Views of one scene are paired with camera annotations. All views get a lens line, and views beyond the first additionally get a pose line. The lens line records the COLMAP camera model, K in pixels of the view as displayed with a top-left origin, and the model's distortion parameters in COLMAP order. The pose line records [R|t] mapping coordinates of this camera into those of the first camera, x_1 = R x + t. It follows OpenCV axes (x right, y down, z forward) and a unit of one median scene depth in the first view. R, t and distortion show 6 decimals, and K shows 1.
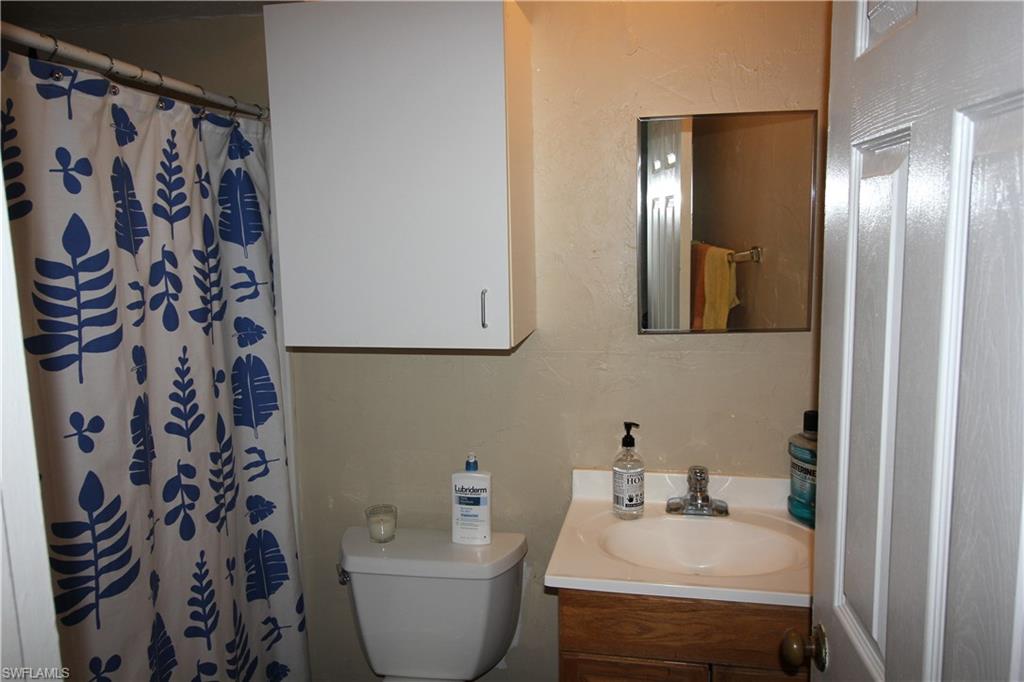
lens RADIAL K [[775.7, 0, 511.7], [0, 775.7, 339.3], [0, 0, 1]] dist [0.015481, -0.016070]
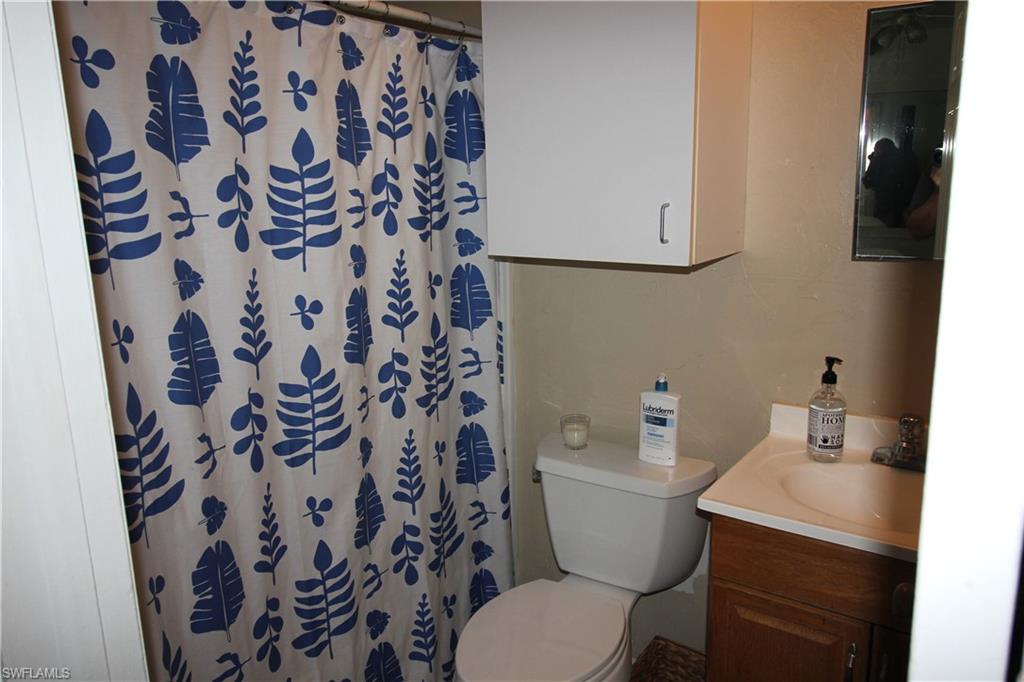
lens RADIAL K [[775.7, 0, 515.8], [0, 775.7, 340.9], [0, 0, 1]] dist [0.015481, -0.016070]
pose [[0.913144, 0.087754, -0.398080, 0.191144], [-0.056664, 0.994398, 0.089228, 0.030193], [0.403680, -0.058921, 0.913001, 0.020483]]
